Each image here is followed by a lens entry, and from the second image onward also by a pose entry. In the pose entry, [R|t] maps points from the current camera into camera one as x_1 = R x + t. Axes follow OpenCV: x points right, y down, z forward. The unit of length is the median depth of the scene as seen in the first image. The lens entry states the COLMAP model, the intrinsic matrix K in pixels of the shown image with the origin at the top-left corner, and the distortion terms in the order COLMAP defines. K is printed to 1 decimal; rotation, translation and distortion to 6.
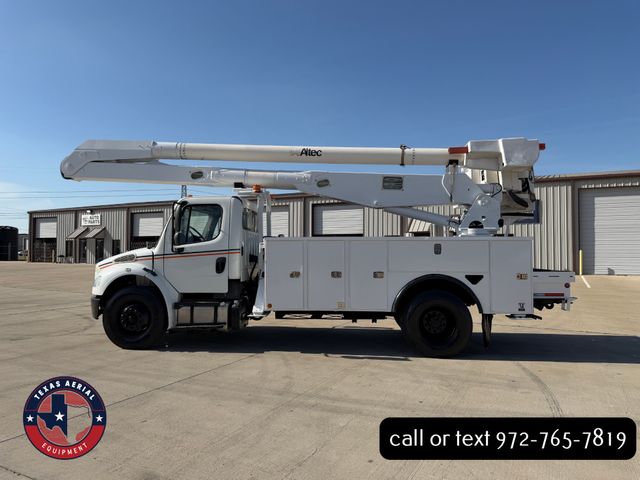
lens RADIAL K [[451.7, 0, 318.9], [0, 451.7, 232.8], [0, 0, 1]] dist [0.084410, -0.098270]
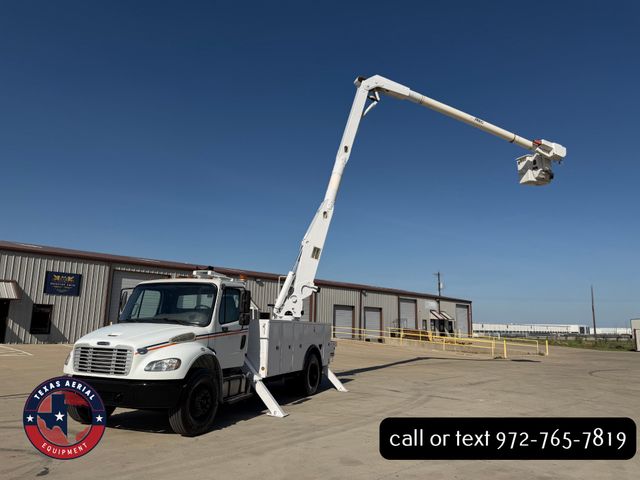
lens RADIAL K [[456.3, 0, 318.6], [0, 456.3, 242.2], [0, 0, 1]] dist [0.007701, -0.000952]
pose [[0.273990, 0.172430, 0.946149, -1.202601], [-0.054483, 0.984999, -0.163733, -0.000728], [-0.960188, -0.006688, 0.279274, 0.436206]]
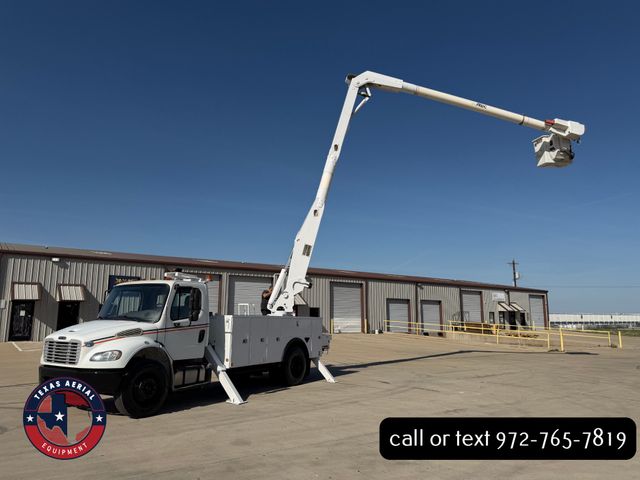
lens RADIAL K [[461.3, 0, 320.0], [0, 461.3, 240.0], [0, 0, 1]] dist [0.001060, -0.006681]
pose [[0.445952, 0.147873, 0.882757, -1.152157], [-0.034658, 0.988372, -0.148055, -0.015523], [-0.894386, 0.035431, 0.445891, 0.086710]]
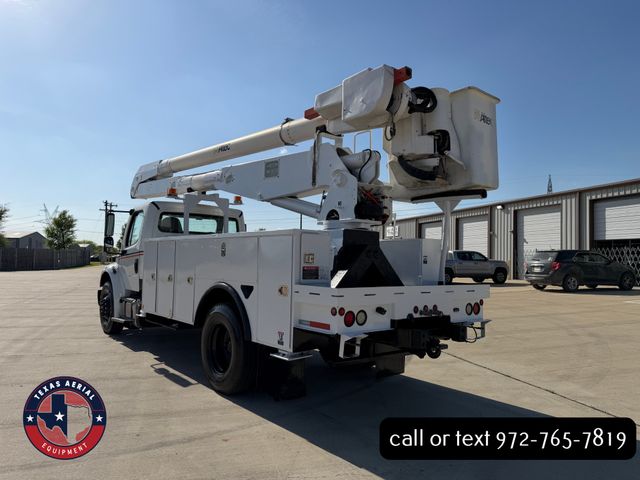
lens RADIAL K [[451.2, 0, 313.7], [0, 451.2, 243.8], [0, 0, 1]] dist [0.078416, -0.095323]
pose [[0.695586, -0.012715, -0.718330, 0.786346], [0.013259, 0.999900, -0.004860, 0.026976], [0.718320, -0.006144, 0.695686, 0.493813]]
